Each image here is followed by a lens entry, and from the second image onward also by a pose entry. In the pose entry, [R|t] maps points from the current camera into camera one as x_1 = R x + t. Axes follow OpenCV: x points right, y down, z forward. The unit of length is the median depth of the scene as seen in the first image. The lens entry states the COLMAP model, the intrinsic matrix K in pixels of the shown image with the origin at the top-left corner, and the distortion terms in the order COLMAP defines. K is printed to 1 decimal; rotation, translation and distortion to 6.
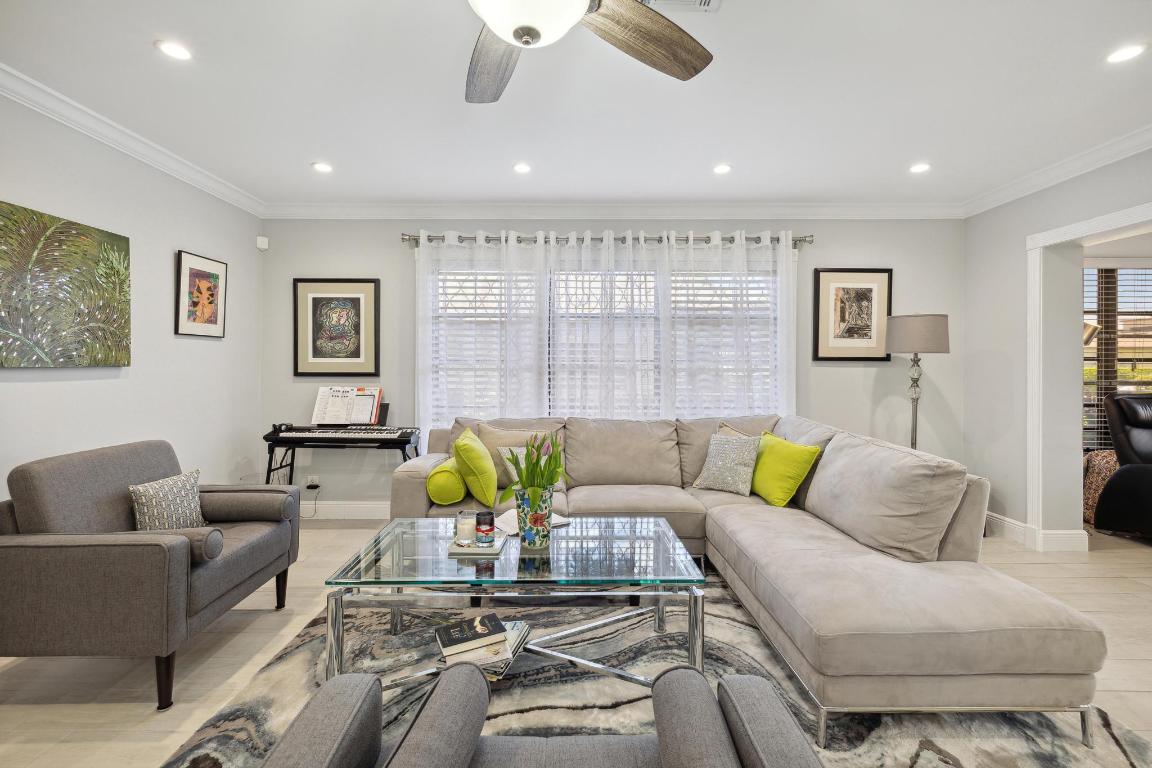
lens RADIAL K [[499.2, 0, 569.8], [0, 499.2, 369.8], [0, 0, 1]] dist [0.000783, 0.000019]
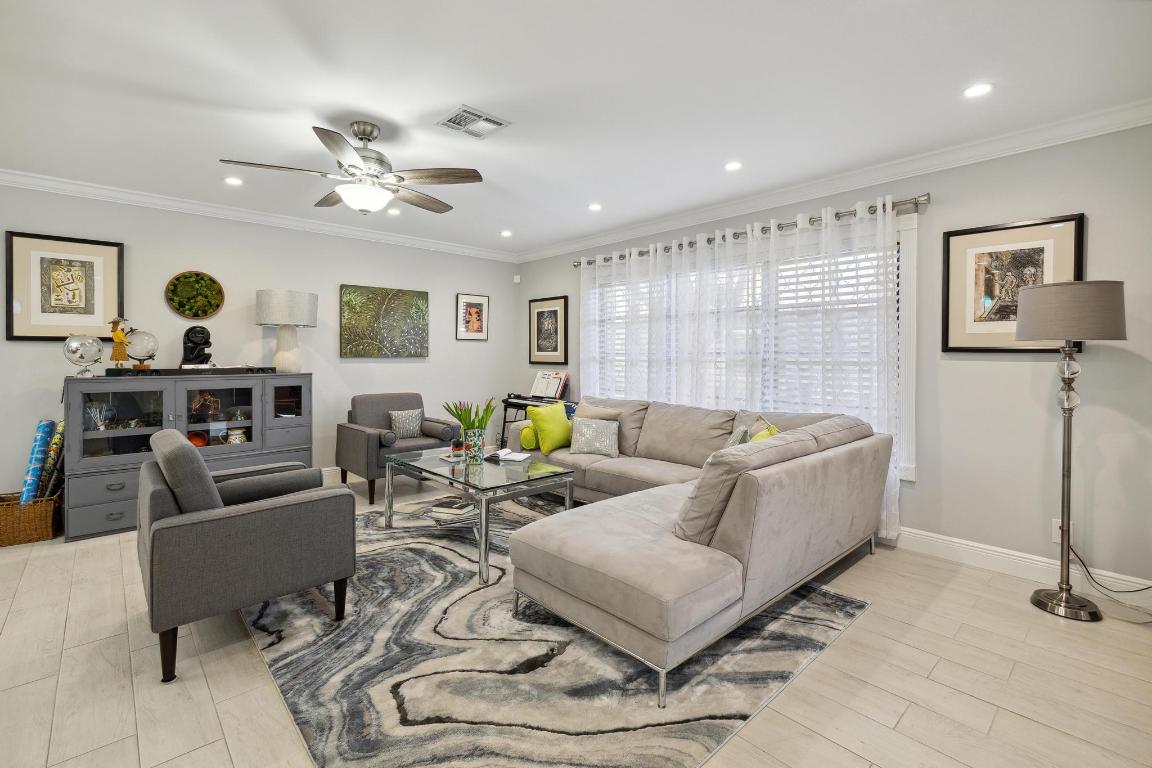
lens RADIAL K [[516.2, 0, 574.4], [0, 516.2, 359.9], [0, 0, 1]] dist [-0.001508, -0.000256]
pose [[0.670783, 0.006801, -0.741622, 0.733117], [-0.010141, 0.999949, -0.000003, -0.000415], [0.741584, 0.007523, 0.670818, 0.042231]]
